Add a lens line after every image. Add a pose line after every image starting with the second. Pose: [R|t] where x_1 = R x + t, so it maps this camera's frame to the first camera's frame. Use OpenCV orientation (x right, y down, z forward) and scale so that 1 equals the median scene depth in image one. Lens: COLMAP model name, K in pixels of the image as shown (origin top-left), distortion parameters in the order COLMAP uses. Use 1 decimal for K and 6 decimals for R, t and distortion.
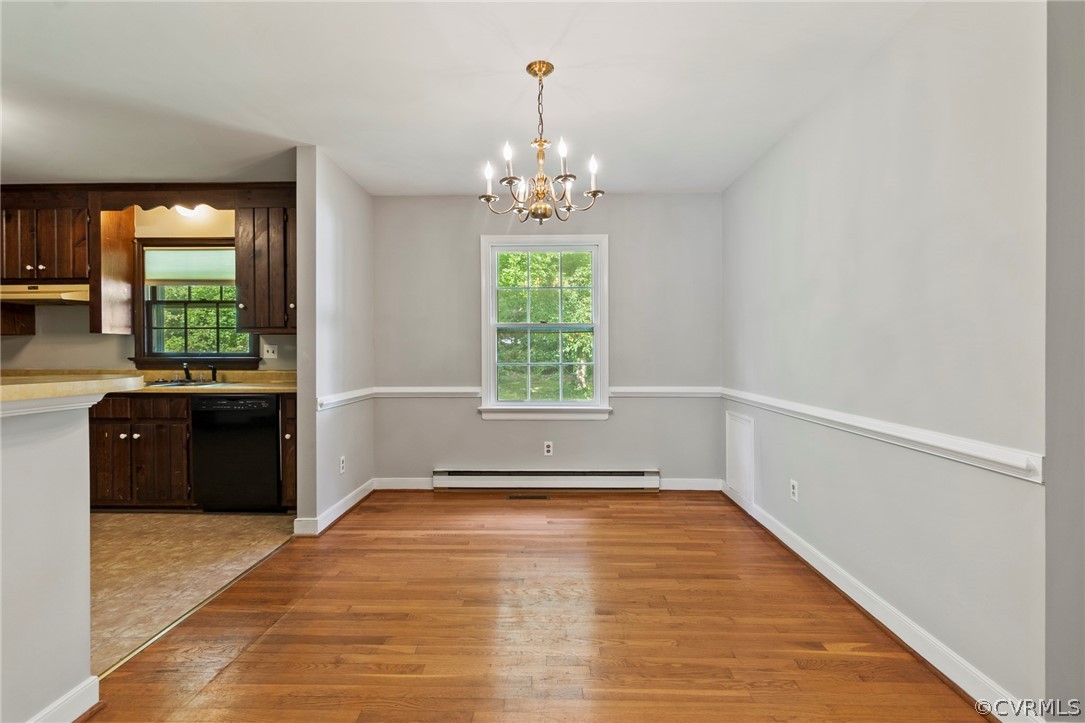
lens RADIAL K [[480.6, 0, 539.8], [0, 480.6, 355.0], [0, 0, 1]] dist [-0.001131, -0.000428]
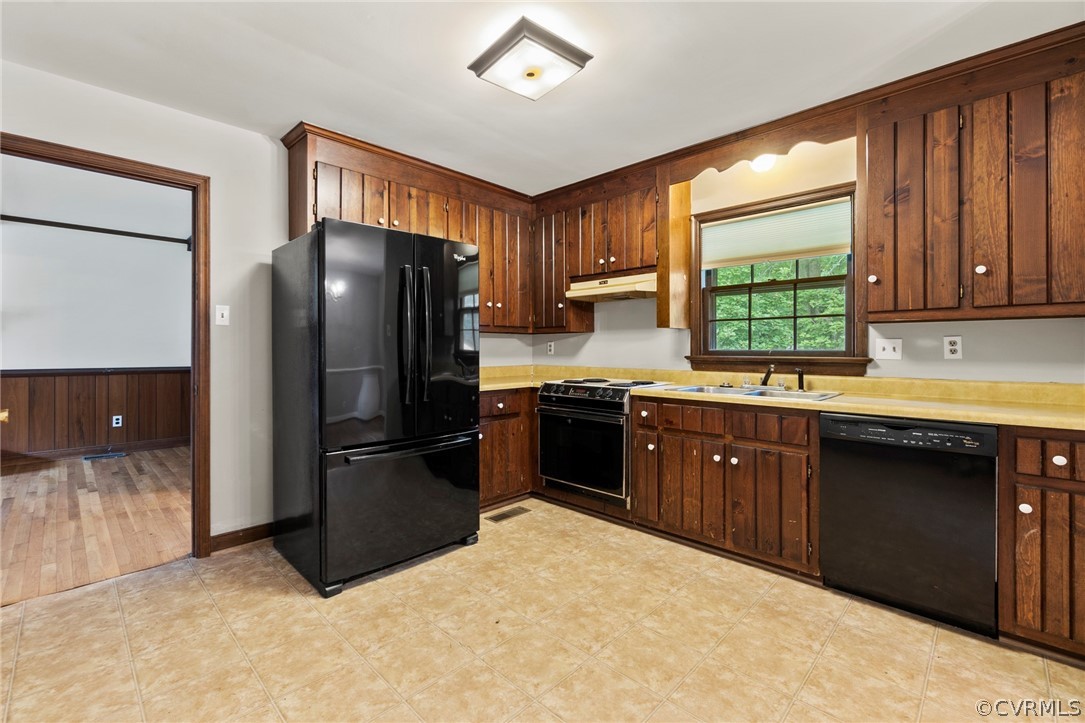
lens RADIAL K [[466.9, 0, 539.2], [0, 466.9, 351.7], [0, 0, 1]] dist [-0.002067, 0.000417]
pose [[0.732833, 0.004511, -0.680393, -0.526871], [-0.006257, 0.999980, -0.000109, -0.000739], [0.680380, 0.004337, 0.732847, 0.233636]]
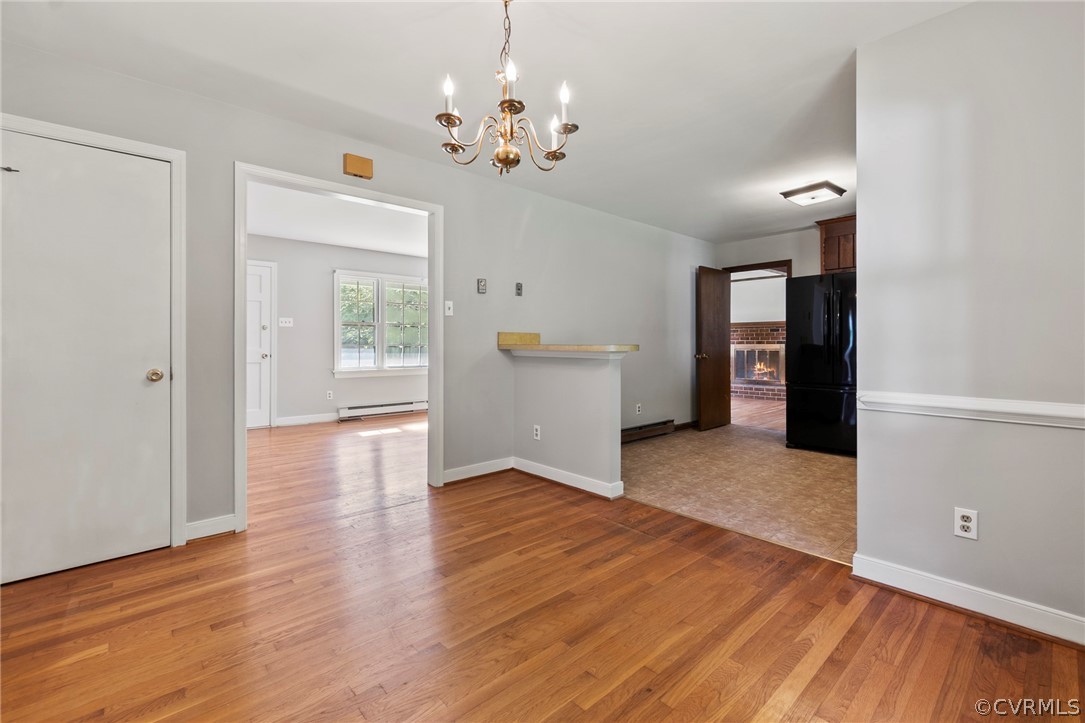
lens RADIAL K [[473.4, 0, 543.2], [0, 473.4, 342.9], [0, 0, 1]] dist [-0.002653, 0.000210]
pose [[-0.725973, -0.000198, -0.687723, 0.318992], [-0.002197, 0.999996, 0.002031, 0.013299], [0.687720, 0.002986, -0.725970, 0.997402]]
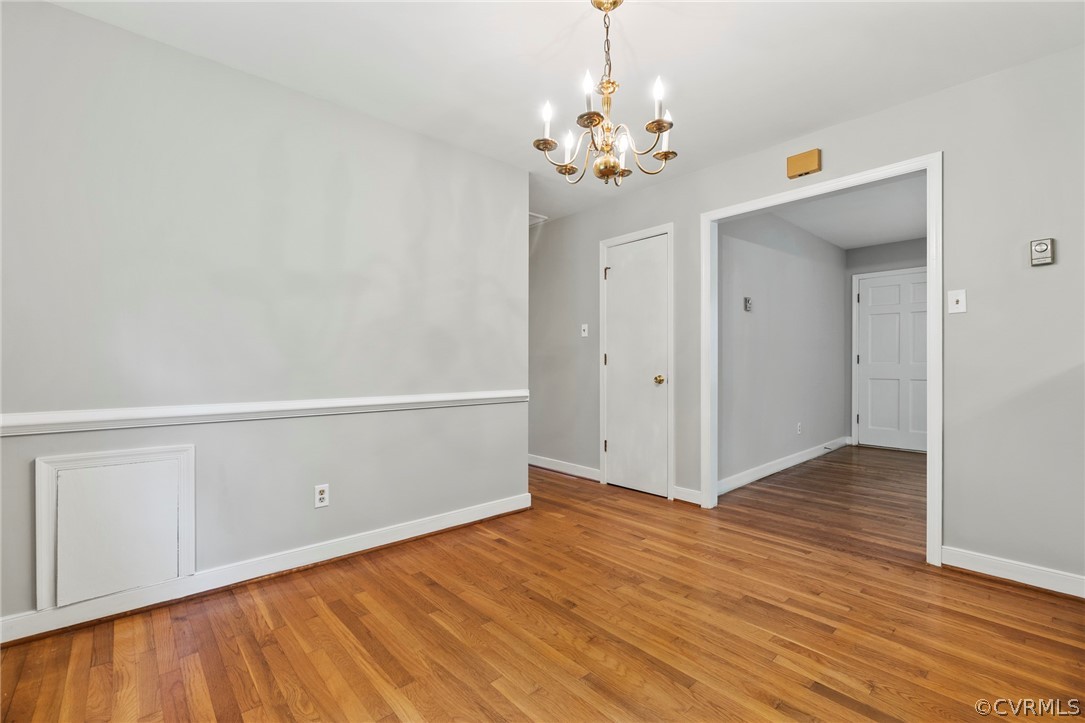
lens RADIAL K [[472.6, 0, 542.5], [0, 472.6, 361.5], [0, 0, 1]] dist [-0.001823, 0.000123]
pose [[-0.681458, 0.002866, 0.731852, -0.317366], [0.005512, 0.999984, 0.001216, 0.021643], [-0.731836, 0.004863, -0.681463, 0.997745]]
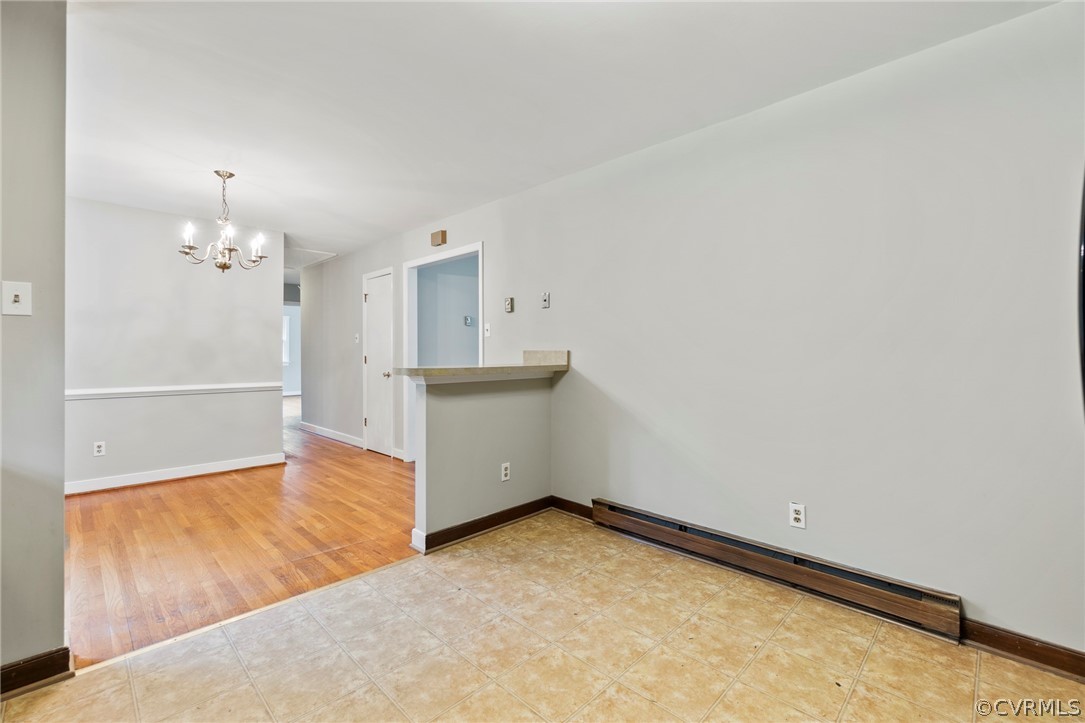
lens RADIAL K [[466.9, 0, 539.2], [0, 466.9, 351.7], [0, 0, 1]] dist [-0.002067, 0.000417]
pose [[-0.723823, 0.002941, 0.689980, -1.083865], [0.003930, 0.999992, -0.000139, -0.006158], [-0.689975, 0.002611, -0.723829, 0.844540]]
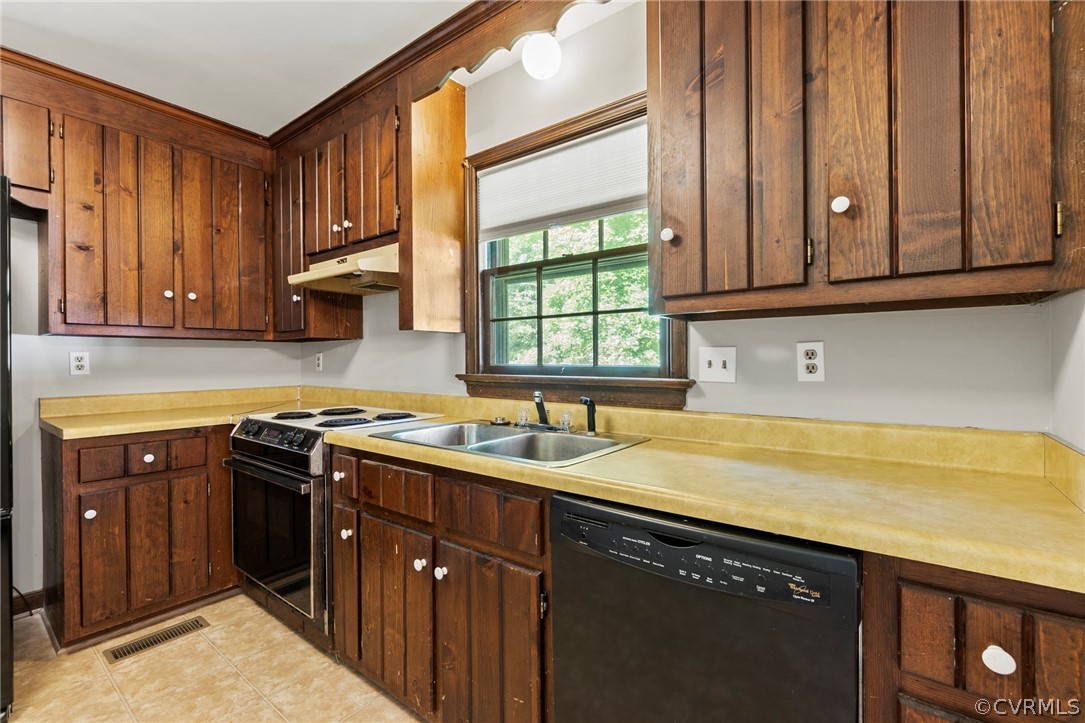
lens RADIAL K [[473.2, 0, 539.9], [0, 473.2, 361.6], [0, 0, 1]] dist [-0.001104, 0.000032]
pose [[0.802919, -0.000209, -0.596089, -0.495413], [-0.001389, 0.999997, -0.002221, -0.009131], [0.596087, 0.002611, 0.802916, 0.676563]]
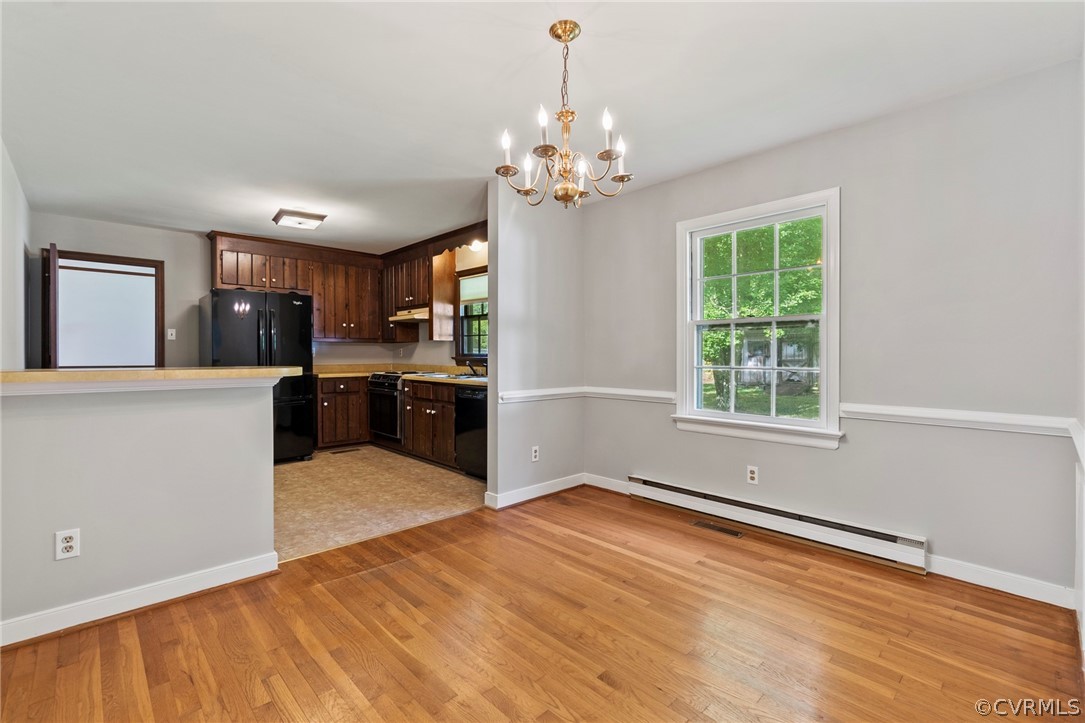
lens RADIAL K [[475.4, 0, 542.2], [0, 475.4, 359.2], [0, 0, 1]] dist [-0.000225, 0.000299]
pose [[0.706909, 0.009648, -0.707239, 0.356265], [-0.007078, 0.999953, 0.006567, 0.000677], [0.707269, 0.000364, 0.706944, 0.216131]]
